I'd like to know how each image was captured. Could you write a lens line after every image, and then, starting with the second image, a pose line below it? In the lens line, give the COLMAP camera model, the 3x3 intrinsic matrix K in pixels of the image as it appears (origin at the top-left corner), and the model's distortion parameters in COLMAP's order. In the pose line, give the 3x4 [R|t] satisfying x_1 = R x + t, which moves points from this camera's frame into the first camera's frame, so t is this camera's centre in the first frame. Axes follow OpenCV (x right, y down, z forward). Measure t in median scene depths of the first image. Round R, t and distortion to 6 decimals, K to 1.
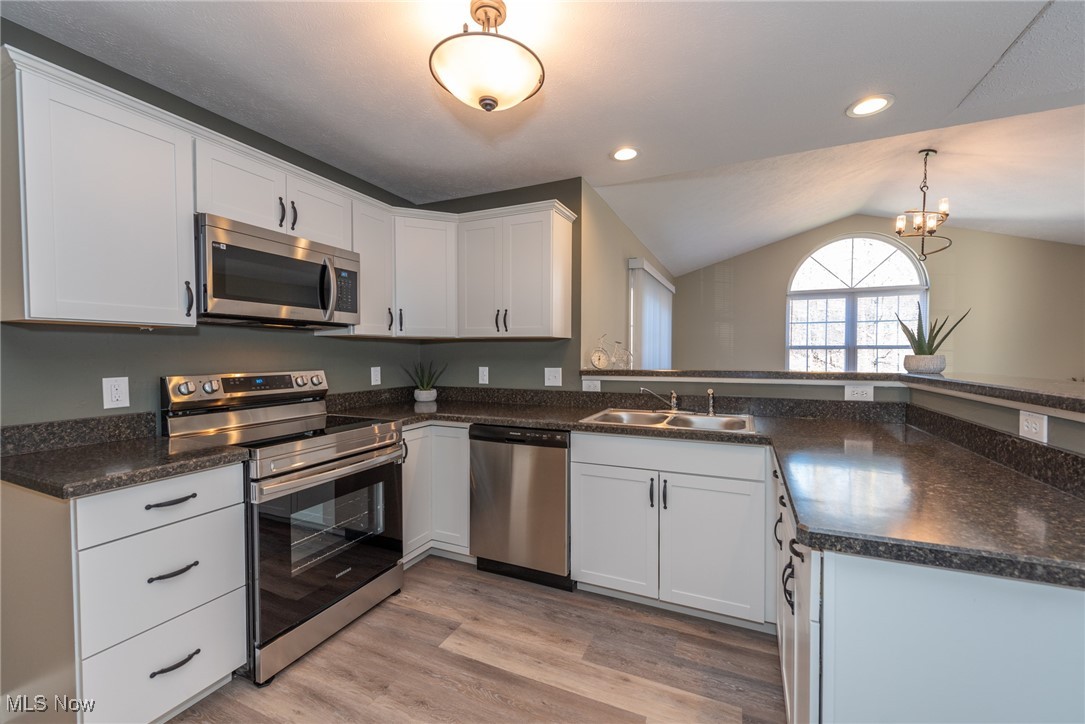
lens RADIAL K [[448.3, 0, 542.5], [0, 448.3, 362.5], [0, 0, 1]] dist [0.000848, -0.000590]
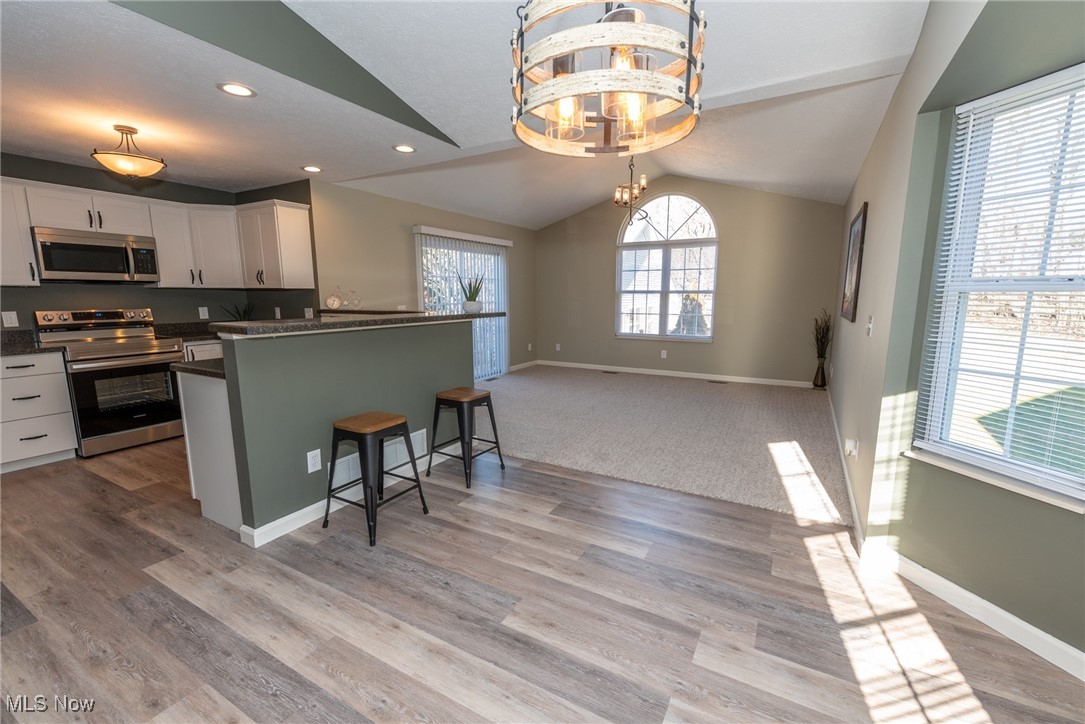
lens RADIAL K [[448.3, 0, 516.6], [0, 448.3, 366.5], [0, 0, 1]] dist [0.000848, -0.000590]
pose [[0.995175, 0.017728, -0.096503, 1.072655], [-0.004180, 0.990308, 0.138825, -0.007928], [0.098029, -0.137752, 0.985604, -0.559718]]
